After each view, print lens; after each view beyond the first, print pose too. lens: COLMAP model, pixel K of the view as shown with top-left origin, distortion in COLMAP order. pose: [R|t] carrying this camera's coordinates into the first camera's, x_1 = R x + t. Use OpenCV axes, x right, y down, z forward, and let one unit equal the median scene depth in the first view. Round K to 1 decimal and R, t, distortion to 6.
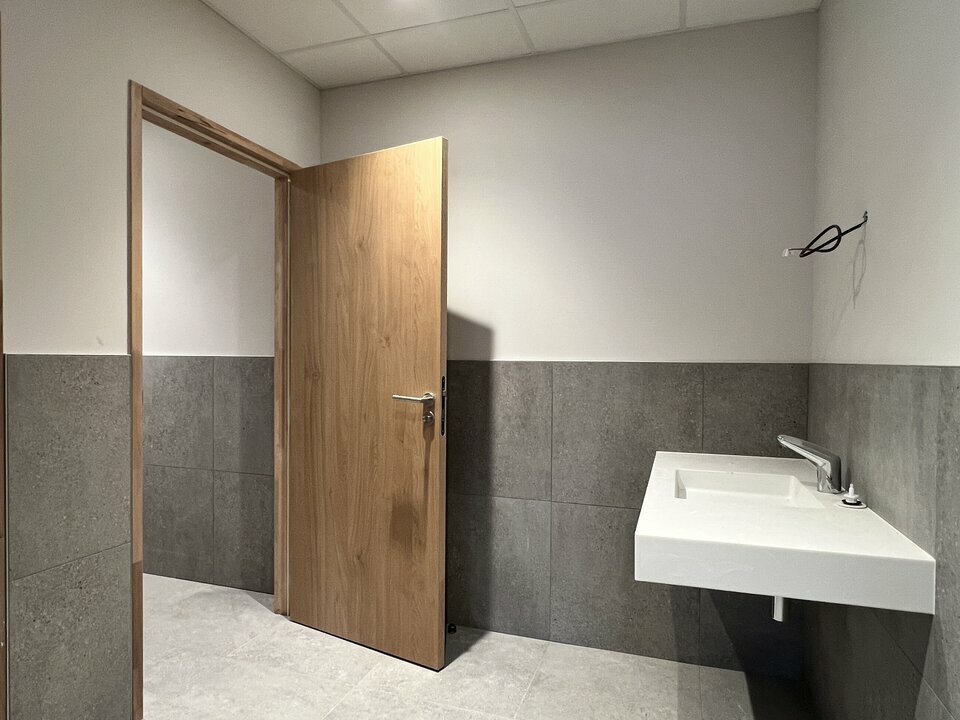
lens RADIAL K [[592.5, 0, 479.6], [0, 592.5, 370.0], [0, 0, 1]] dist [-0.001269, -0.001576]
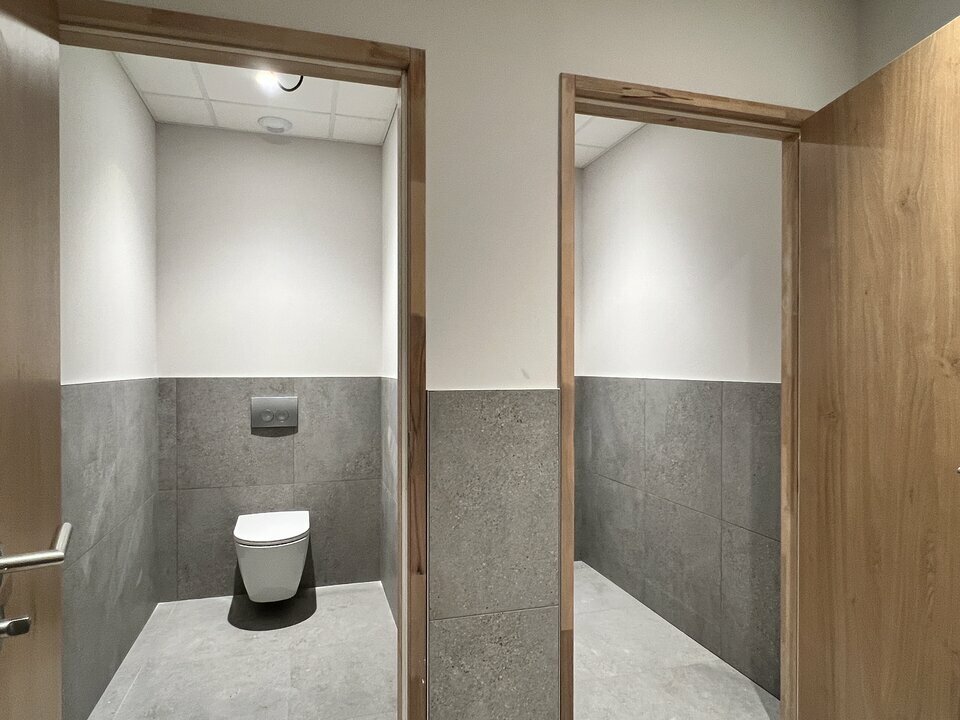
lens RADIAL K [[592.5, 0, 479.6], [0, 592.5, 370.0], [0, 0, 1]] dist [-0.001269, -0.001576]
pose [[0.572891, -0.002148, -0.819629, 0.040982], [-0.011622, 0.999875, -0.010744, -0.031894], [0.819549, 0.015681, 0.572794, 0.307878]]
